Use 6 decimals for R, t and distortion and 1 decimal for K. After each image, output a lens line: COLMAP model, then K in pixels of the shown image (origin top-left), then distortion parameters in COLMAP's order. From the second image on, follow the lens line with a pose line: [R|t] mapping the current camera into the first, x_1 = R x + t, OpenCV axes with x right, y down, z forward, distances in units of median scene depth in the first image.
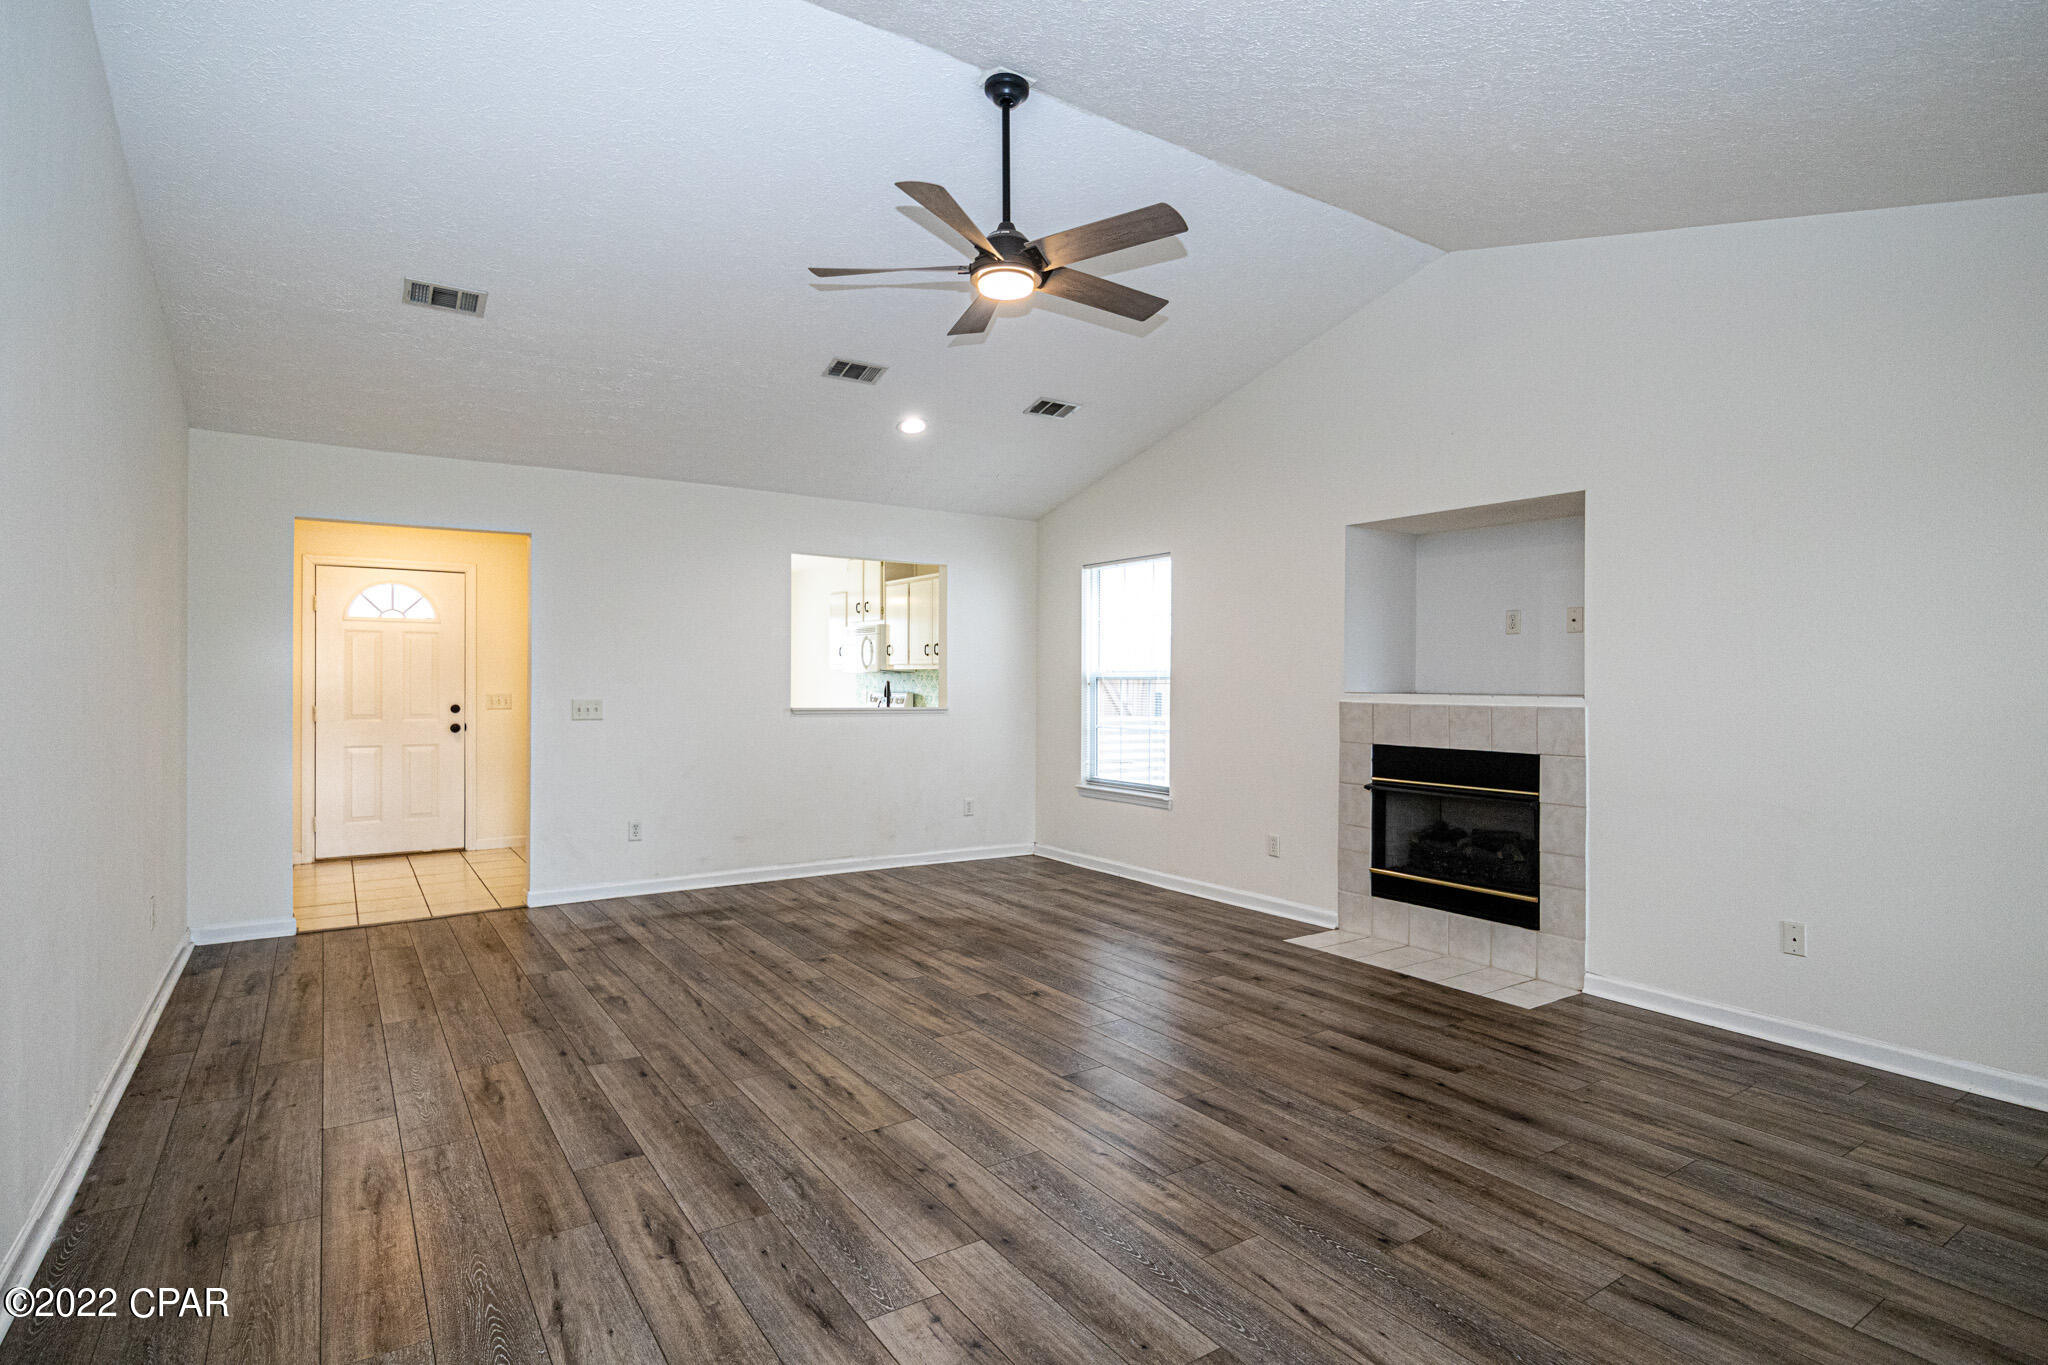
lens RADIAL K [[1036.4, 0, 1024.2], [0, 1036.4, 677.4], [0, 0, 1]] dist [-0.013687, 0.001876]
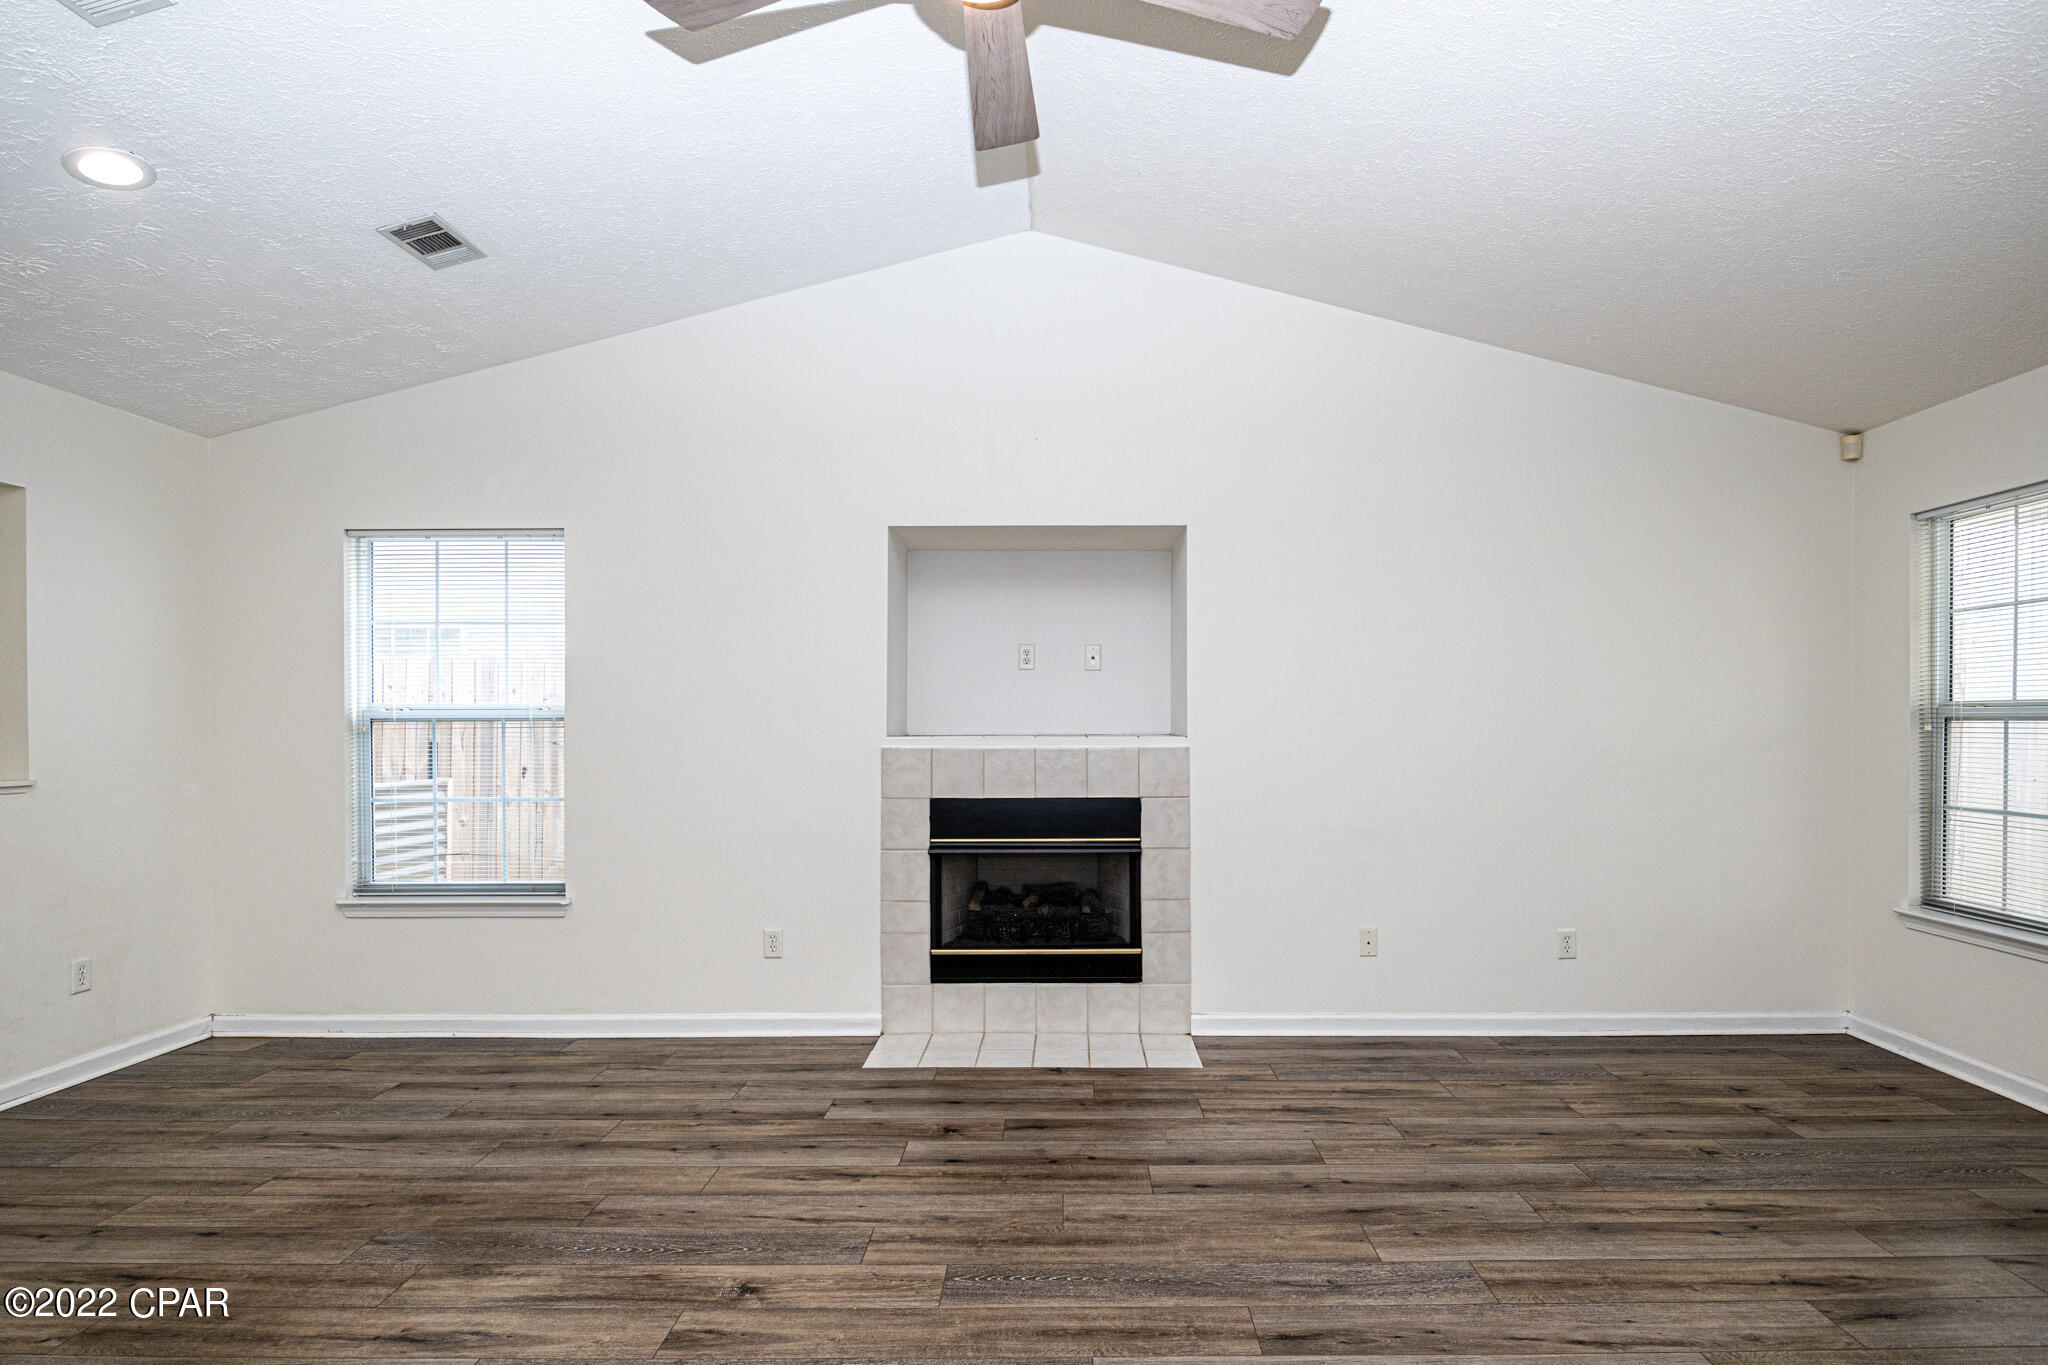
lens RADIAL K [[1036.4, 0, 1072.8], [0, 1036.4, 732.9], [0, 0, 1]] dist [-0.013687, 0.001876]
pose [[0.554432, -0.013544, 0.832119, -0.349160], [0.003395, 0.999896, 0.014012, 0.001506], [-0.832222, -0.004944, 0.554420, 0.556983]]
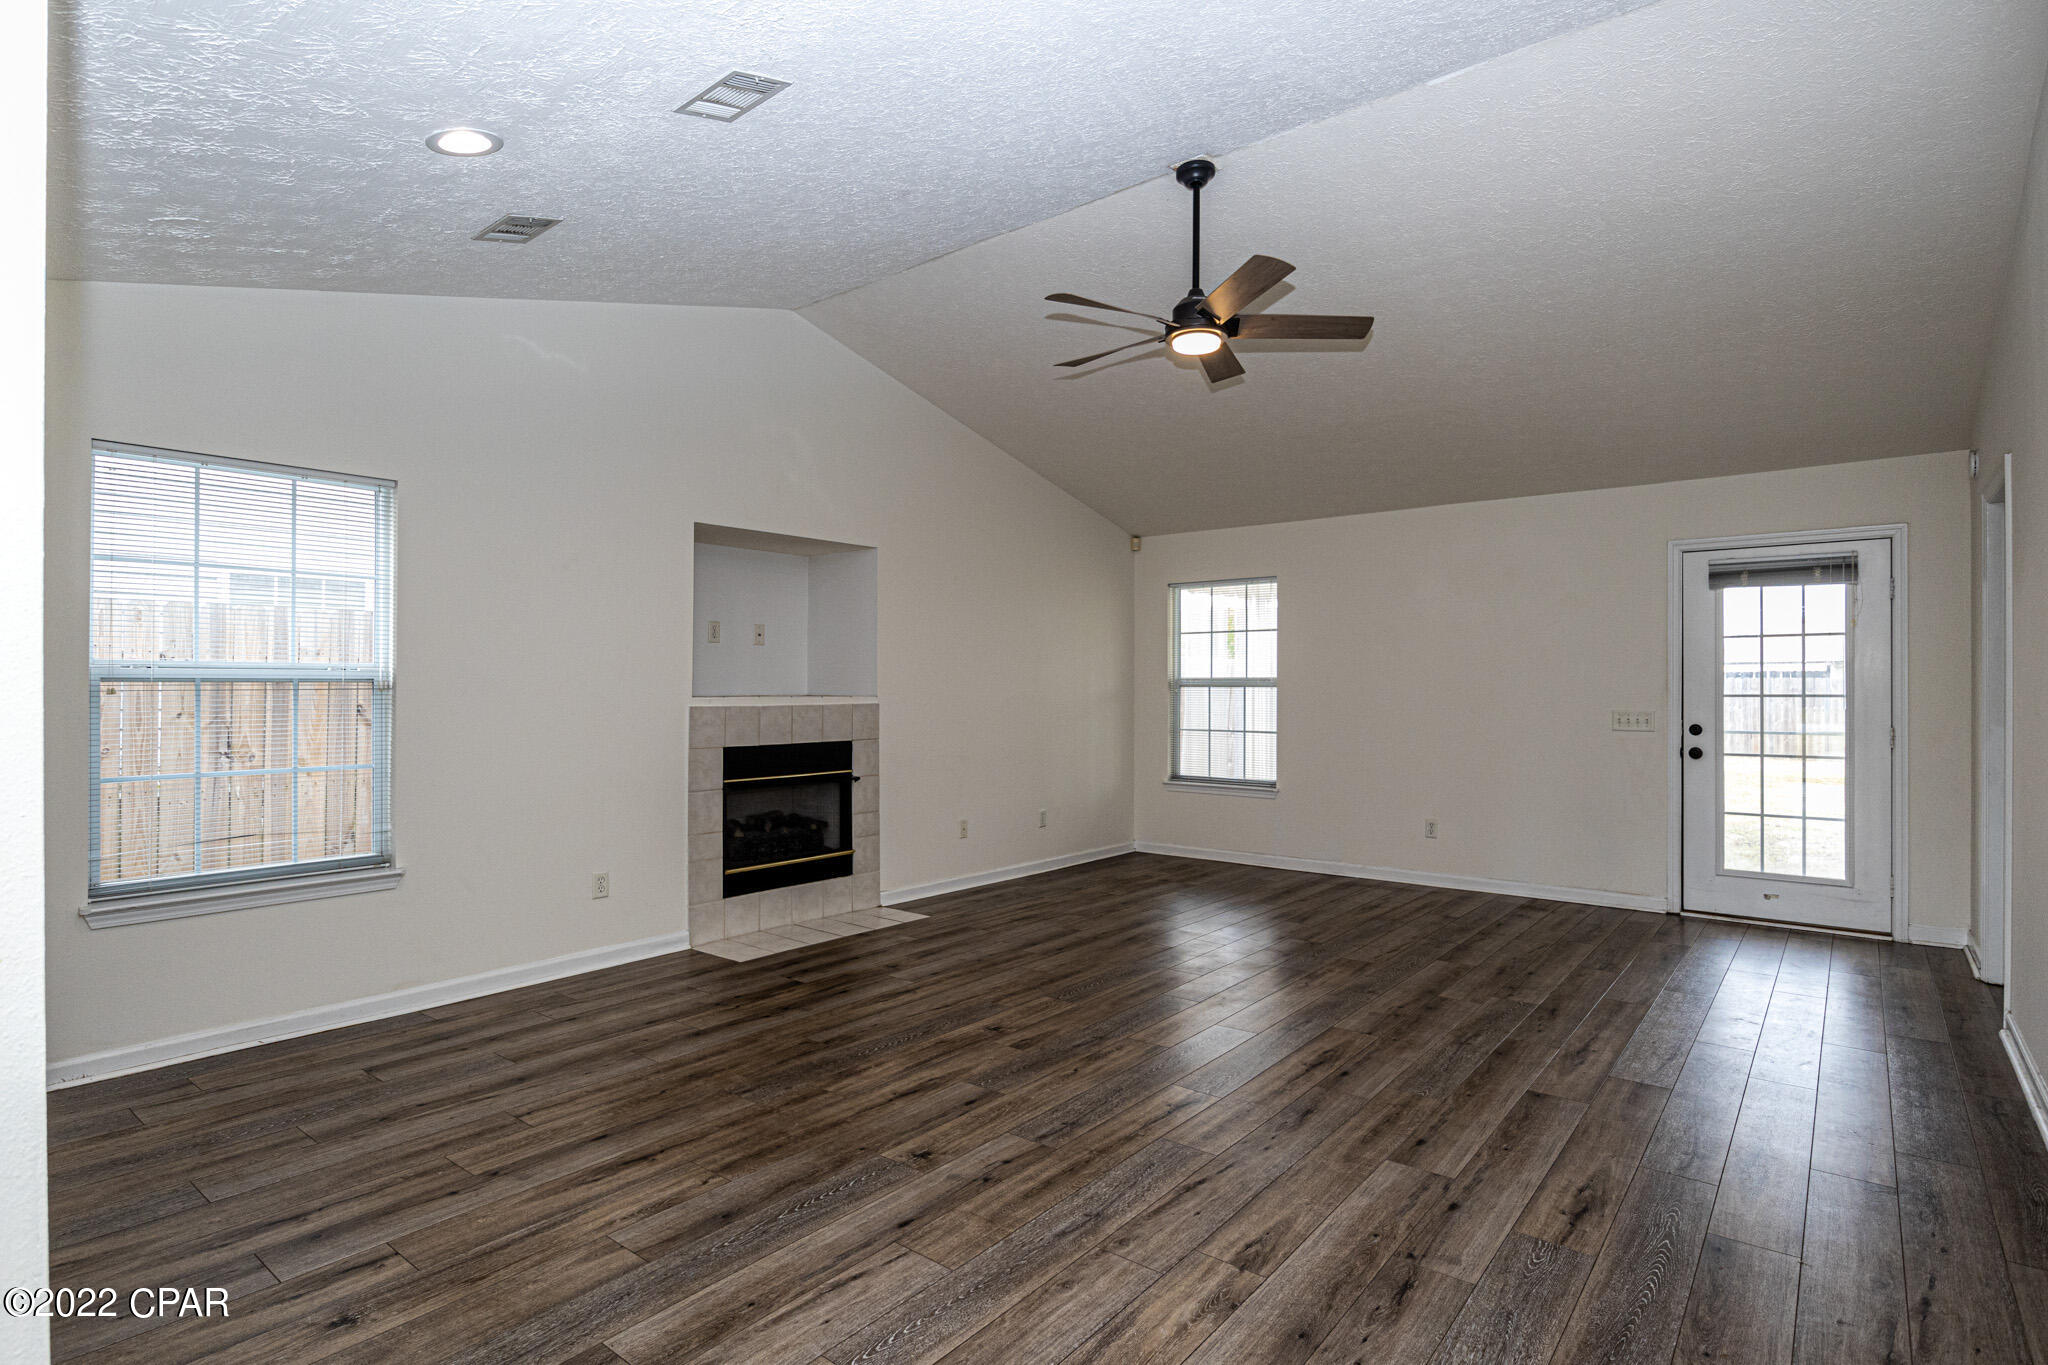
lens RADIAL K [[1036.4, 0, 1020.2], [0, 1036.4, 681.9], [0, 0, 1]] dist [-0.013687, 0.001876]
pose [[-0.292932, -0.001083, 0.956133, -0.876129], [-0.005123, 0.999987, -0.000437, -0.000639], [-0.956120, -0.005027, -0.292934, 1.257621]]
